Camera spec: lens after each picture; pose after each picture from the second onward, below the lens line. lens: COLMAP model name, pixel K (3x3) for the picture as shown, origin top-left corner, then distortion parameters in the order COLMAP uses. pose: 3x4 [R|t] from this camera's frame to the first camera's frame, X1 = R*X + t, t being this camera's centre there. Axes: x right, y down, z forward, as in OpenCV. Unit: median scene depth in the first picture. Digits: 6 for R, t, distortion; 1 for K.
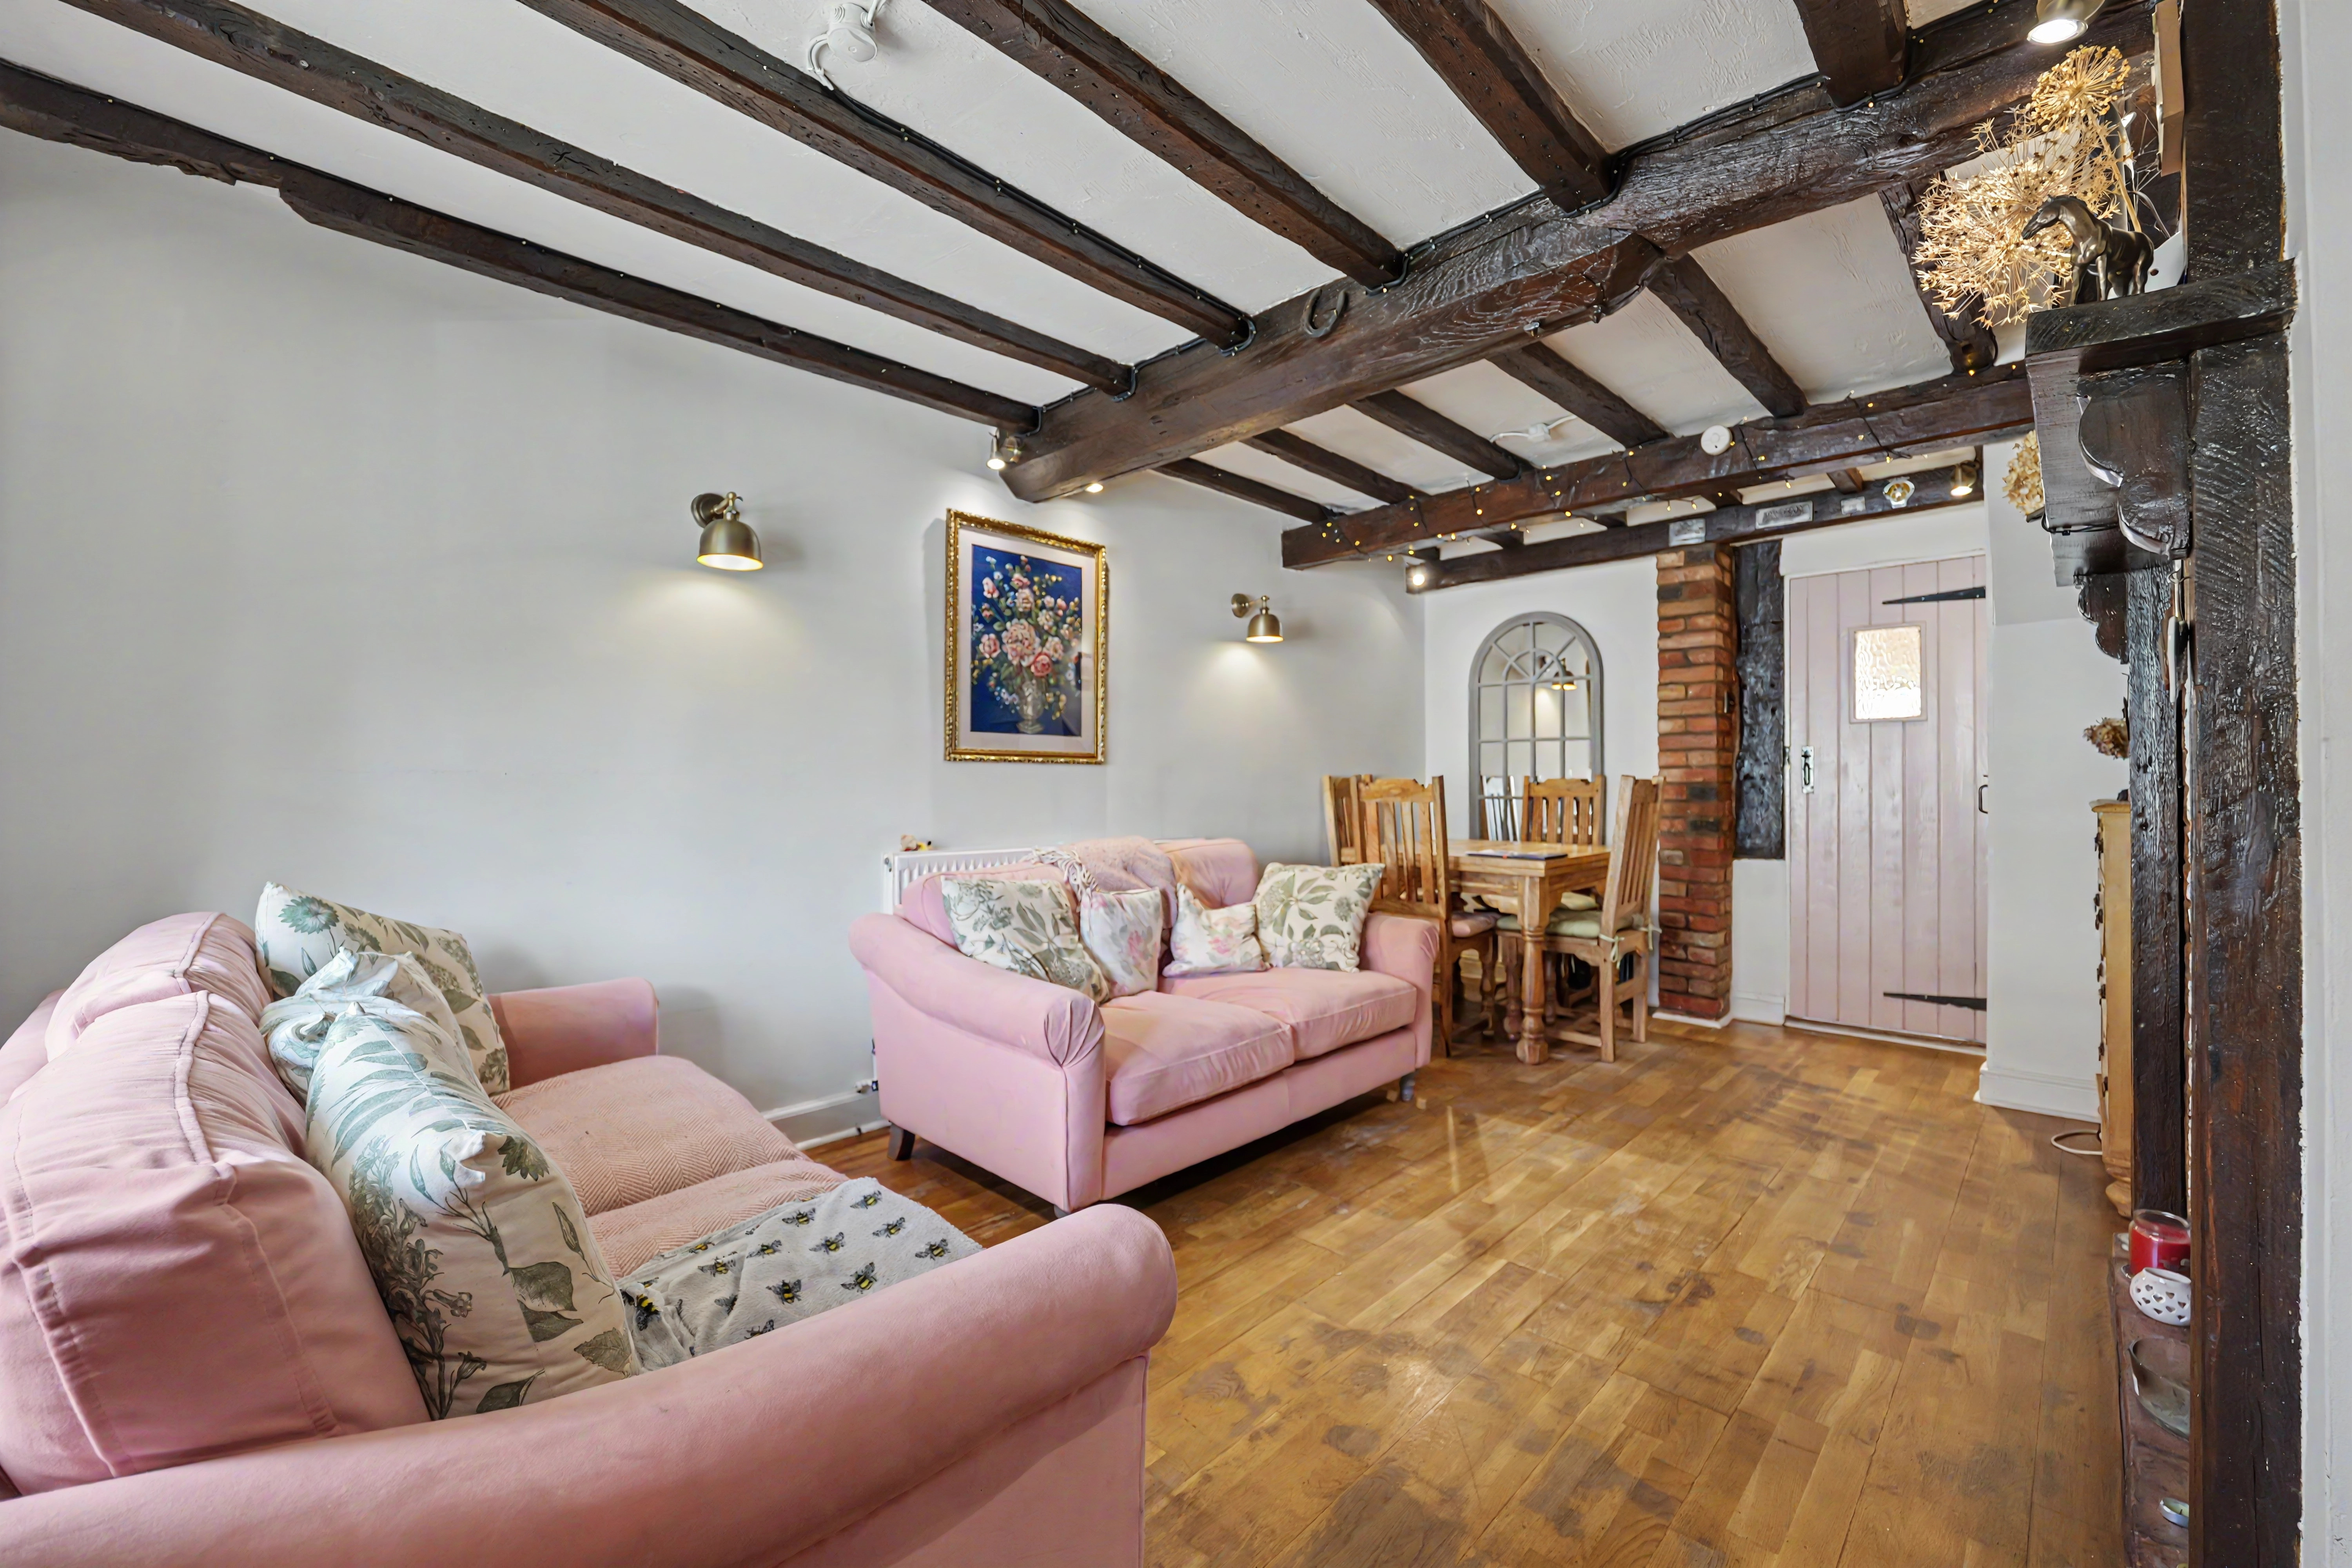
lens RADIAL K [[961.3, 0, 1188.7], [0, 961.3, 779.3], [0, 0, 1]] dist [-0.008787, -0.000750]
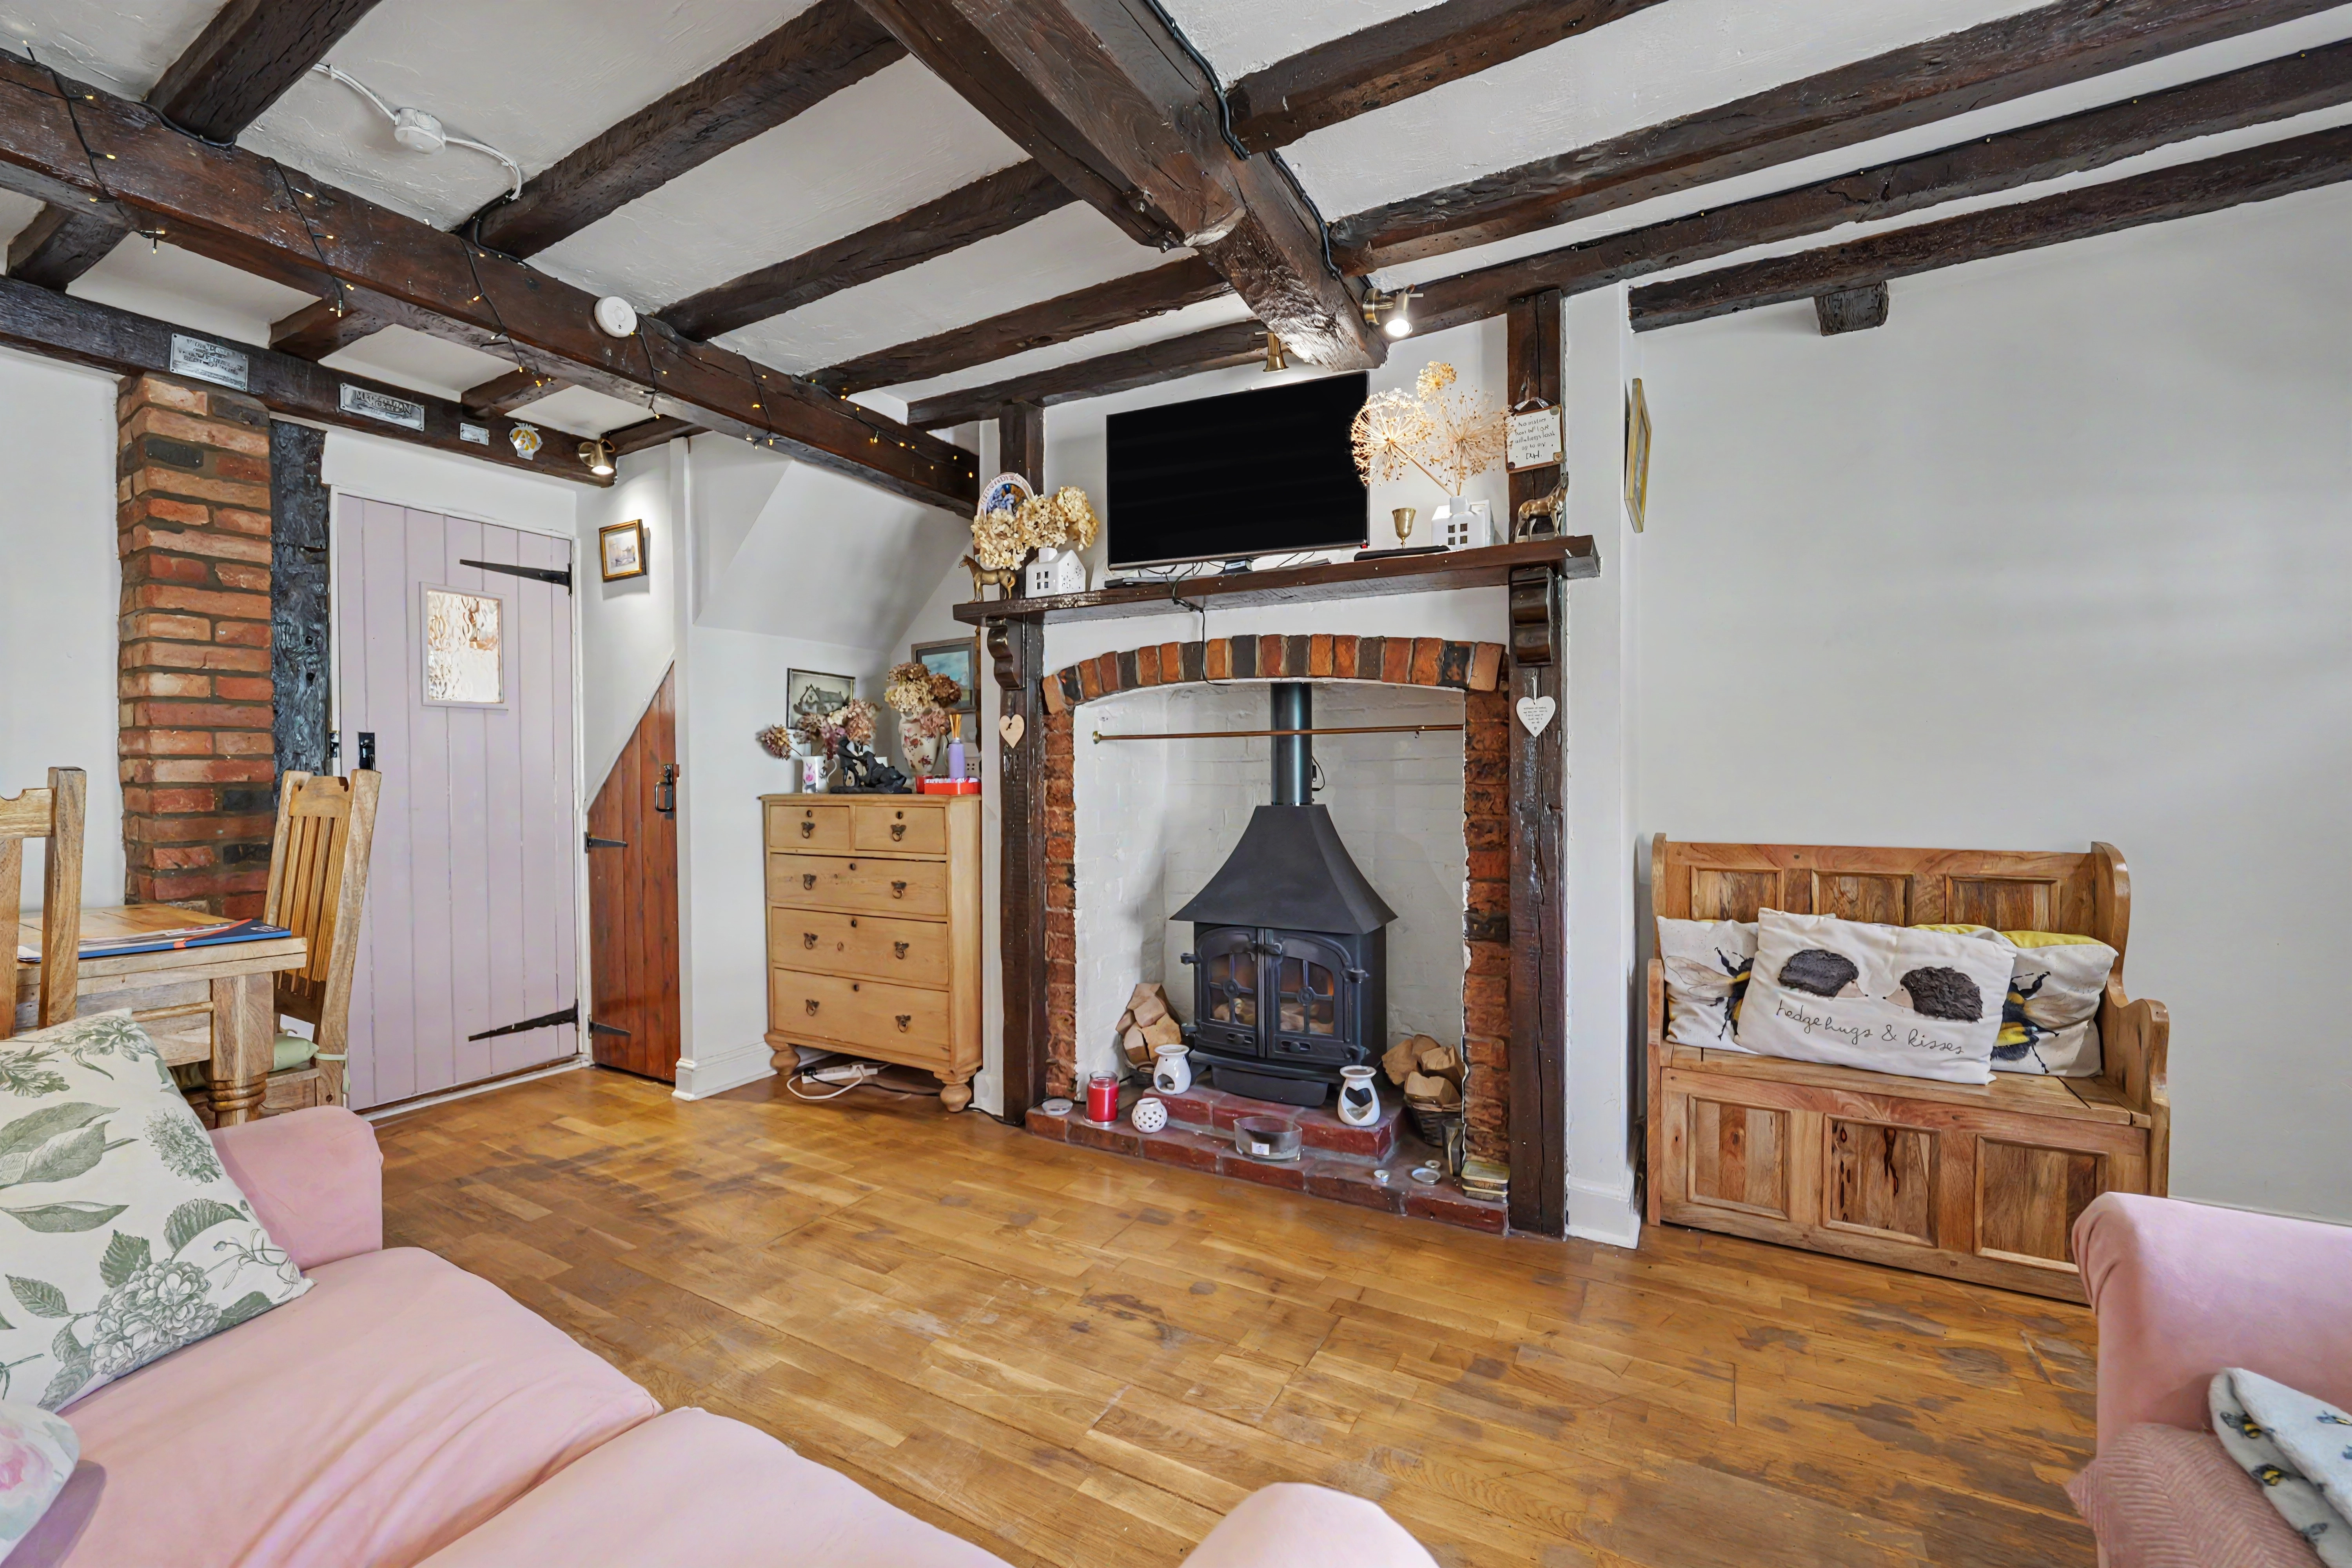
lens RADIAL K [[961.3, 0, 1180.3], [0, 961.3, 777.7], [0, 0, 1]] dist [-0.008787, -0.000750]
pose [[-0.245844, -0.001942, 0.969307, -0.259825], [0.002269, 0.999994, 0.002579, -0.000517], [-0.969307, 0.002833, -0.245838, 0.727133]]
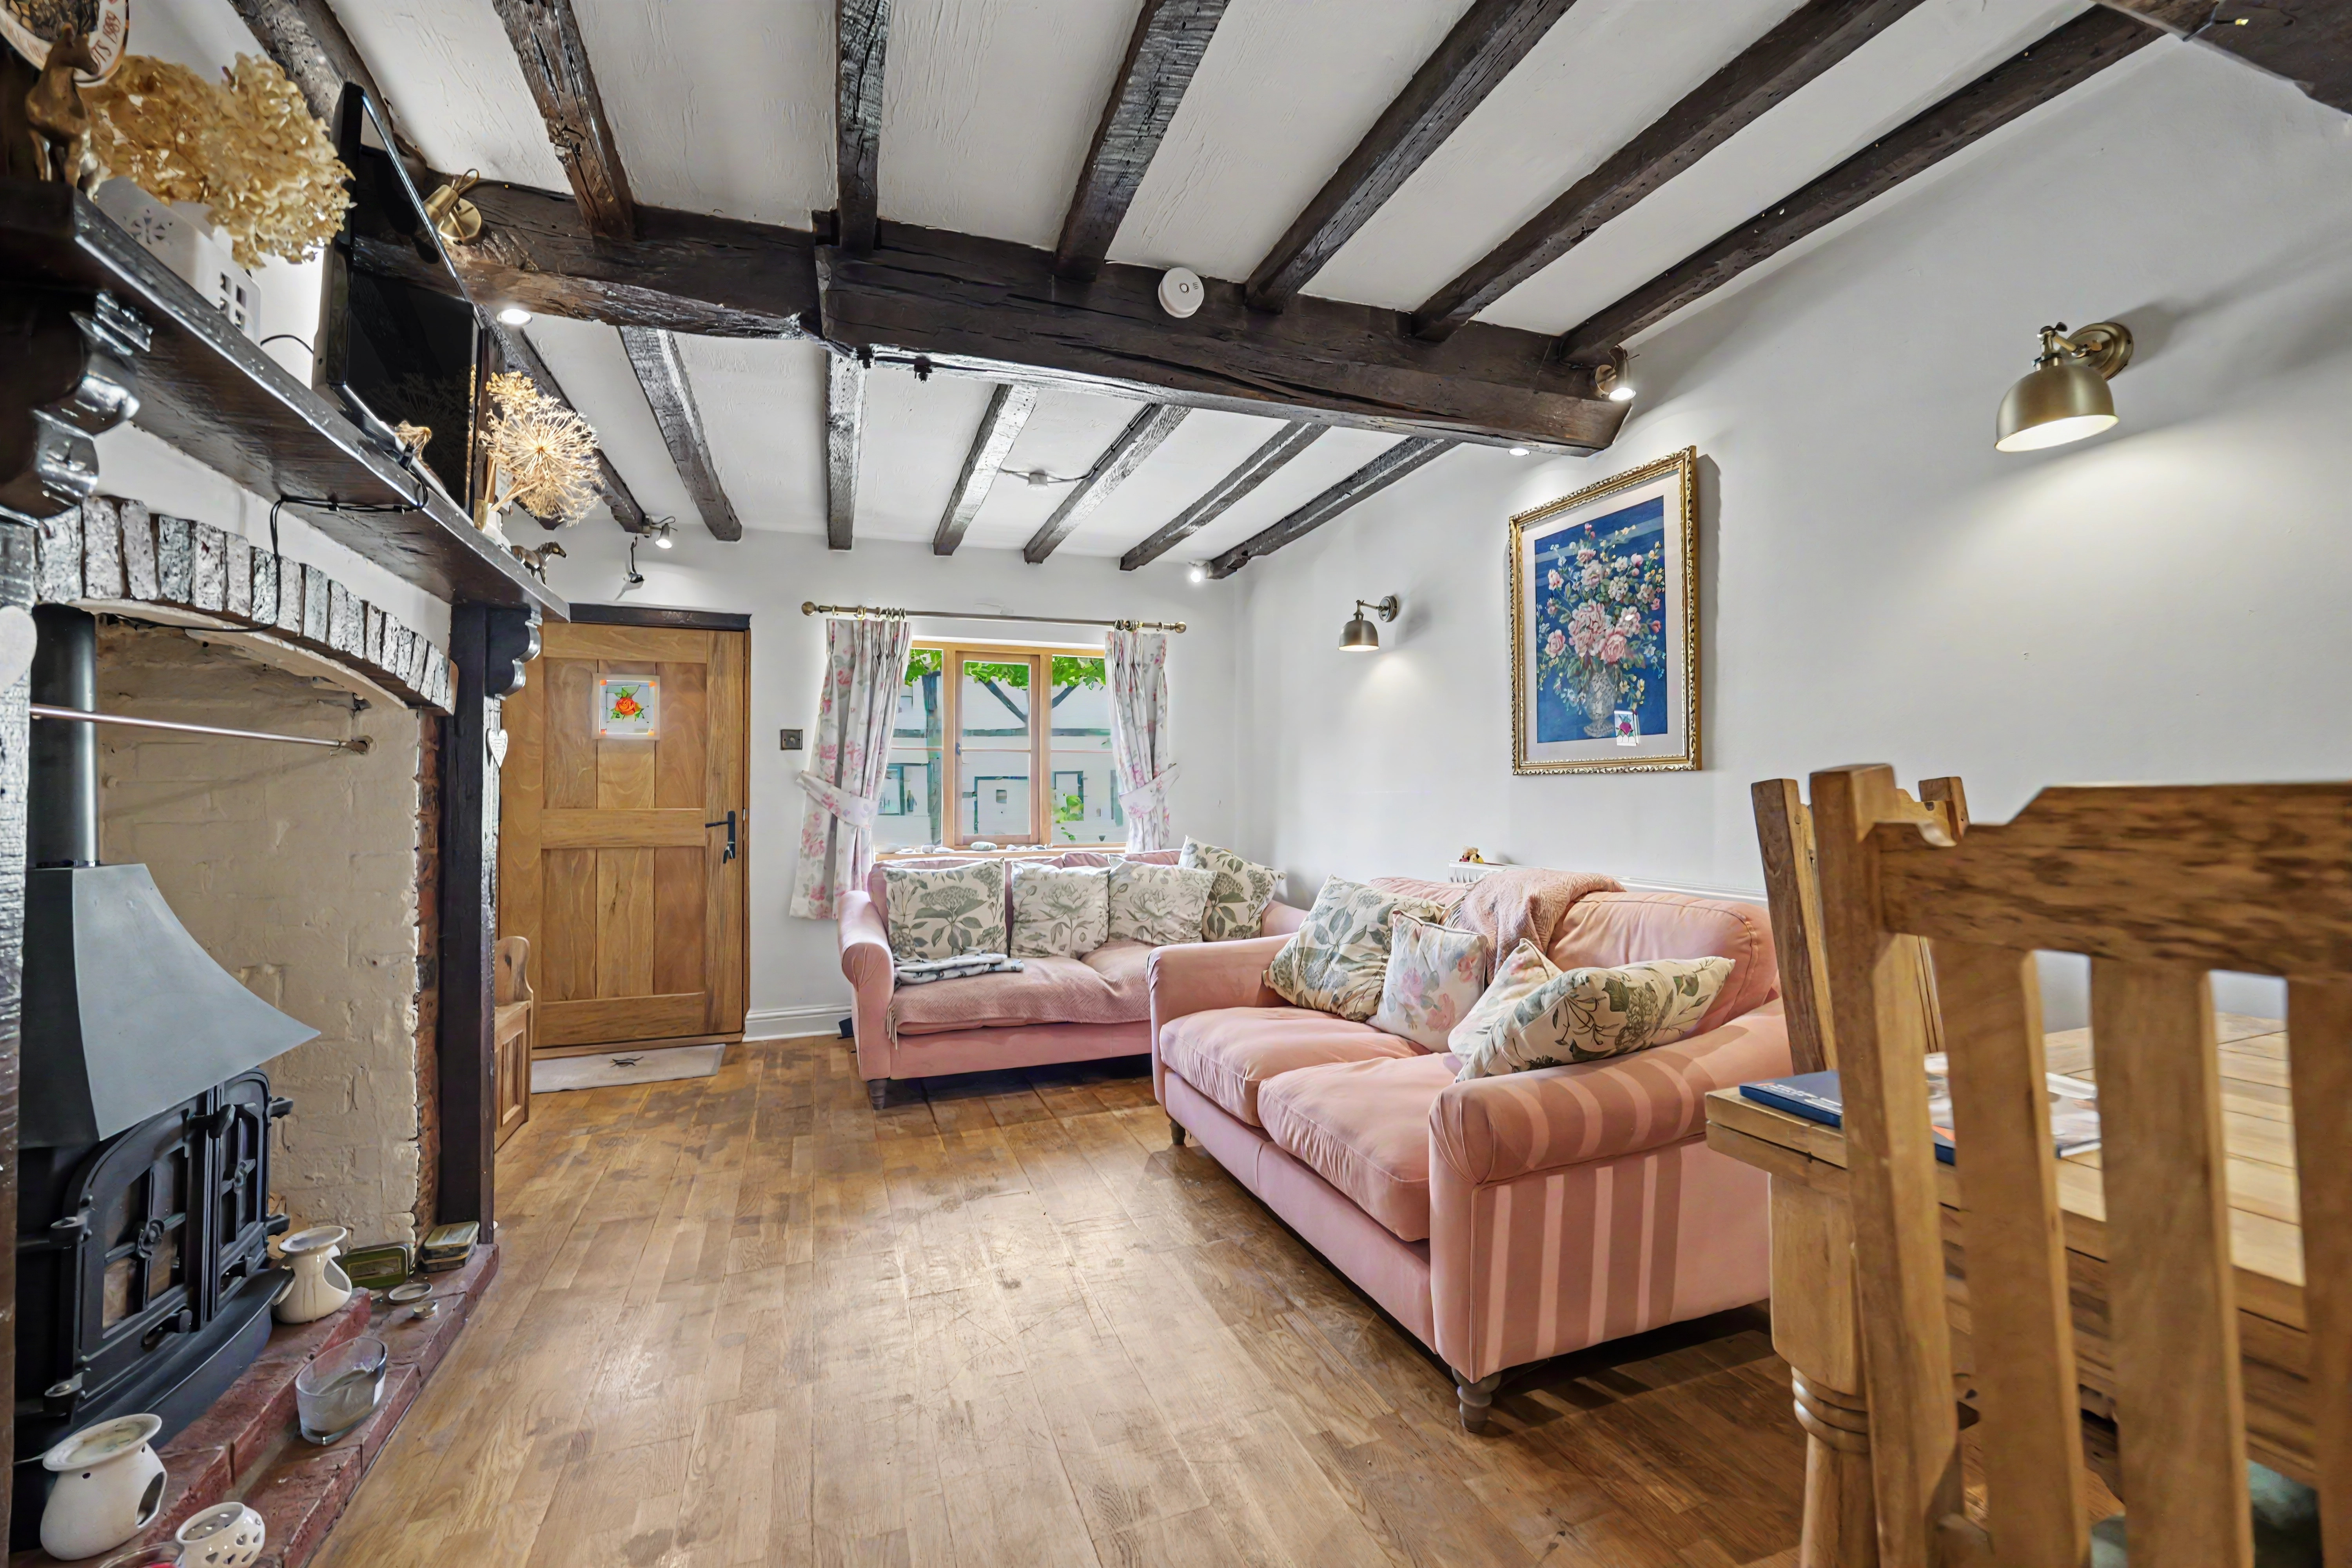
lens RADIAL K [[961.3, 0, 1182.1], [0, 961.3, 790.8], [0, 0, 1]] dist [-0.008787, -0.000750]
pose [[-0.434357, -0.000129, -0.900741, 0.737925], [0.008728, 0.999952, -0.004352, -0.002332], [0.900699, -0.009752, -0.434335, 1.066236]]
